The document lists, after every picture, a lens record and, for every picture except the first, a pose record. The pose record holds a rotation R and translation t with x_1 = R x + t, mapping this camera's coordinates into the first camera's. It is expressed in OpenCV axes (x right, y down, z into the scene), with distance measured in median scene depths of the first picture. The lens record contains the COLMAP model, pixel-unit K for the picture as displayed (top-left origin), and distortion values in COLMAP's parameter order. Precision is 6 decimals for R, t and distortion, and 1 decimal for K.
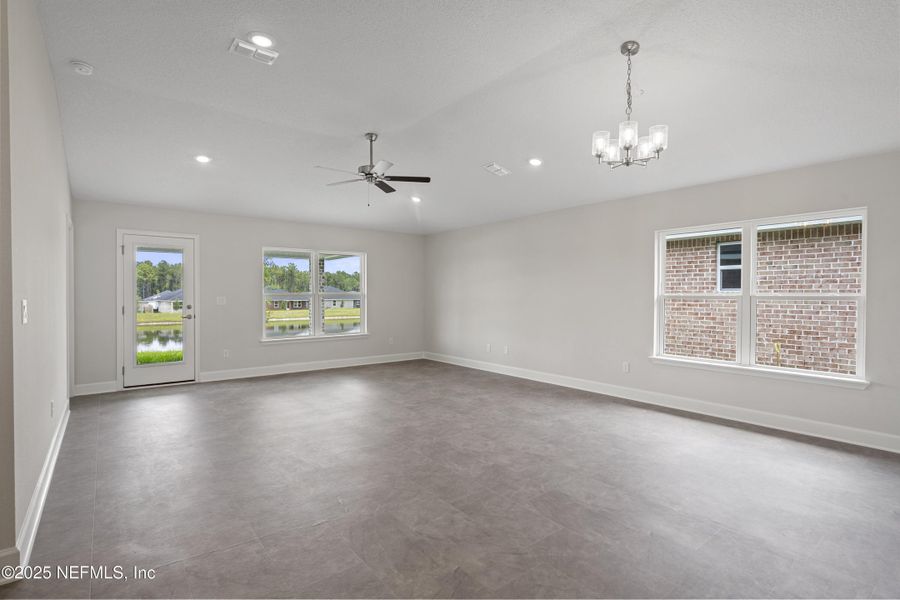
lens RADIAL K [[441.2, 0, 448.0], [0, 441.2, 299.3], [0, 0, 1]] dist [-0.001888, 0.000172]
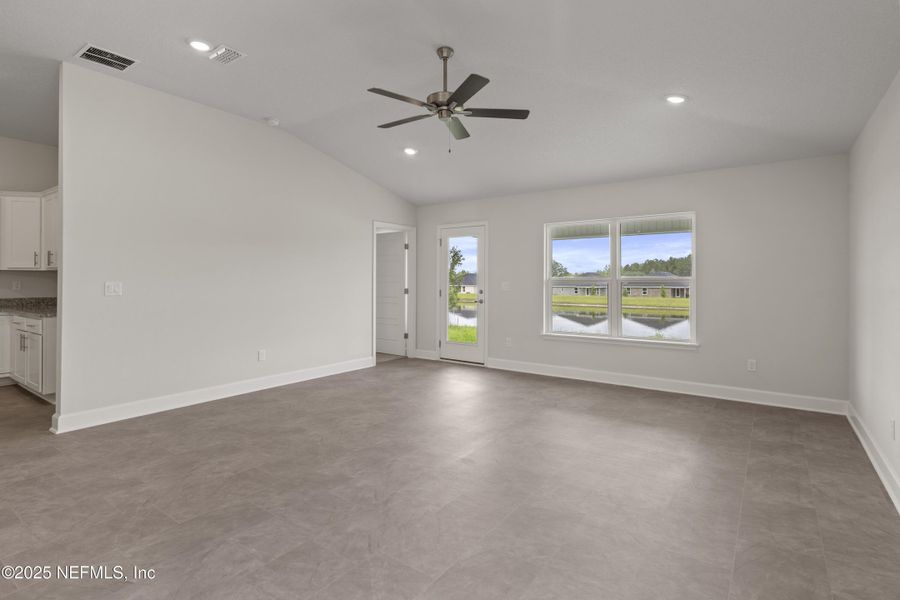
lens RADIAL K [[446.8, 0, 449.5], [0, 446.8, 274.9], [0, 0, 1]] dist [0.001540, 0.001025]
pose [[0.273325, -0.013101, -0.961833, 0.433461], [-0.009692, 0.999819, -0.016372, -0.004529], [0.961873, 0.013797, 0.273149, 0.700098]]
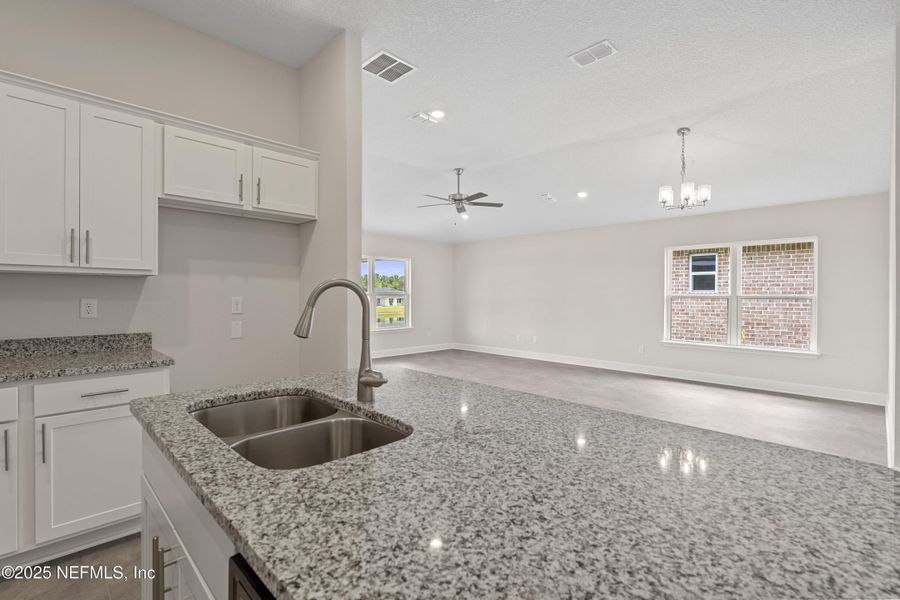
lens RADIAL K [[421.0, 0, 449.4], [0, 421.0, 295.9], [0, 0, 1]] dist [-0.010904, 0.000190]
pose [[0.994651, 0.001587, 0.103277, -0.279221], [-0.000950, 0.999980, -0.006217, 0.001021], [-0.103285, 0.006086, 0.994633, -0.178342]]
